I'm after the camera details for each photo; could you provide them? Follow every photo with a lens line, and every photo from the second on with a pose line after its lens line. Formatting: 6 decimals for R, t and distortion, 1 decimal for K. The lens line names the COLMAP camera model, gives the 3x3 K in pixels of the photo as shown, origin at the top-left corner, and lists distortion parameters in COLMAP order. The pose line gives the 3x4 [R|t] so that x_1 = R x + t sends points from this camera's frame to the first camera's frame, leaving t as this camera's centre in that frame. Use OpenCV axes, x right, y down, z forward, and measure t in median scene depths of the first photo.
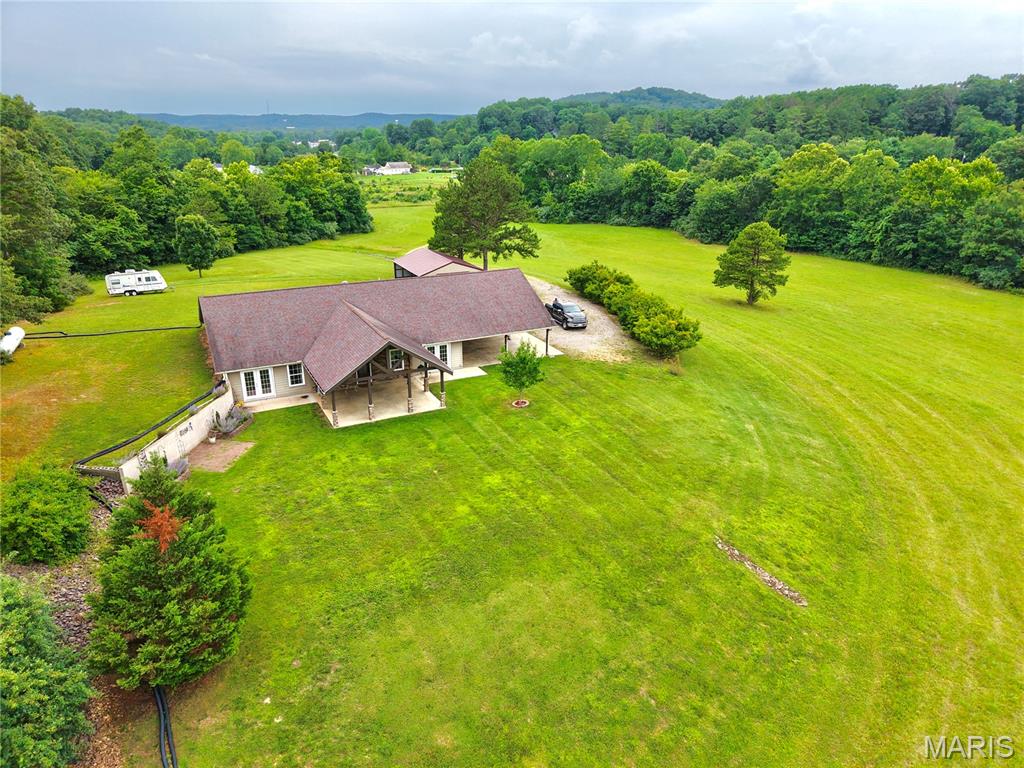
lens RADIAL K [[684.0, 0, 512.0], [0, 684.0, 384.0], [0, 0, 1]] dist [0.036945, -0.040936]
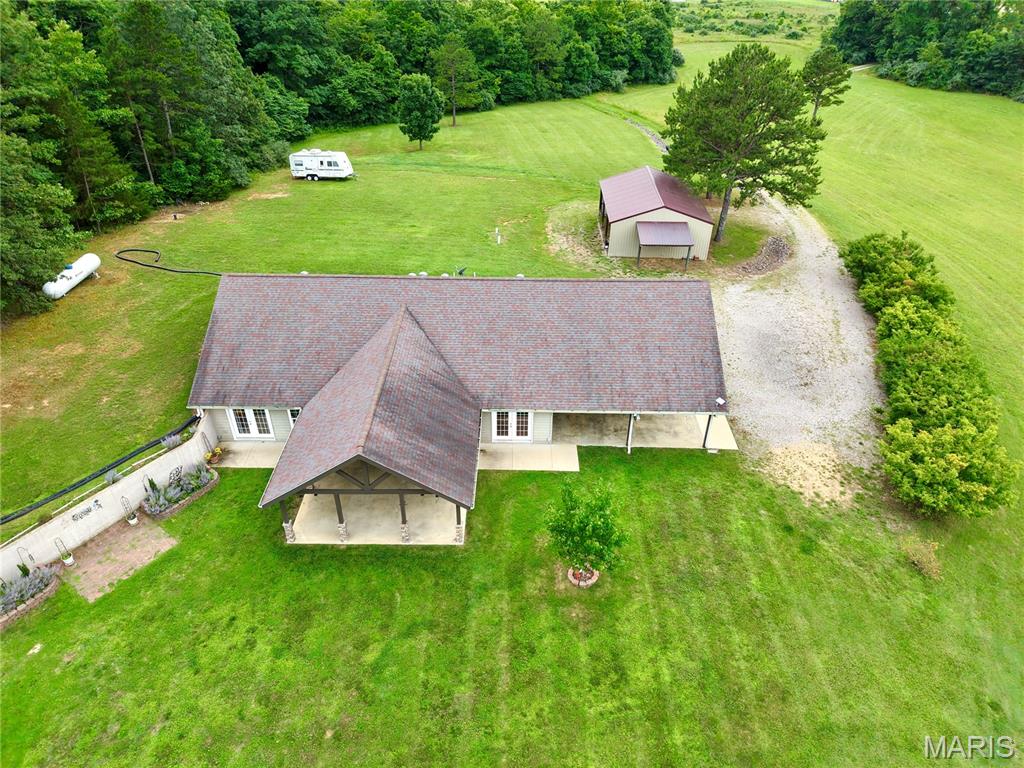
lens RADIAL K [[687.9, 0, 513.8], [0, 687.9, 383.9], [0, 0, 1]] dist [0.005999, -0.001868]
pose [[0.887798, 0.263519, -0.377323, 0.045435], [-0.166792, 0.948341, 0.269870, -0.090508], [0.428947, -0.176656, 0.885888, 0.155155]]
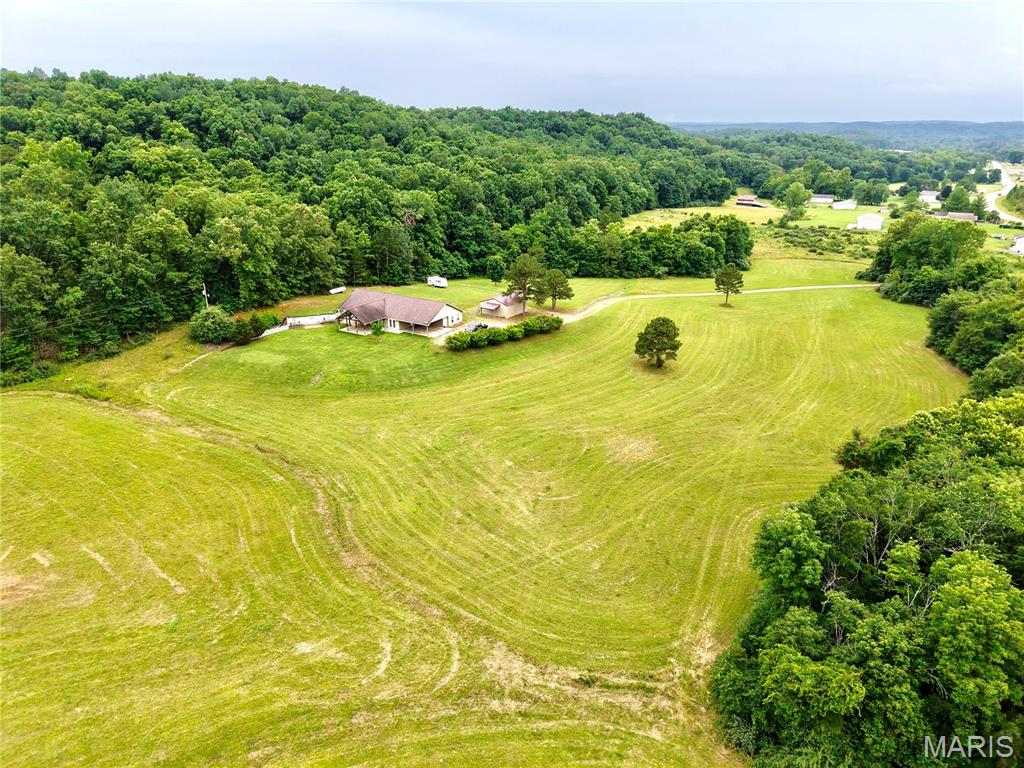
lens RADIAL K [[677.2, 0, 512.0], [0, 677.2, 384.0], [0, 0, 1]] dist [0.087469, -0.146890]
pose [[0.547853, 0.298442, -0.781530, 0.898652], [-0.302905, 0.941580, 0.147224, -0.135716], [0.779811, 0.156073, 0.606247, -0.112336]]
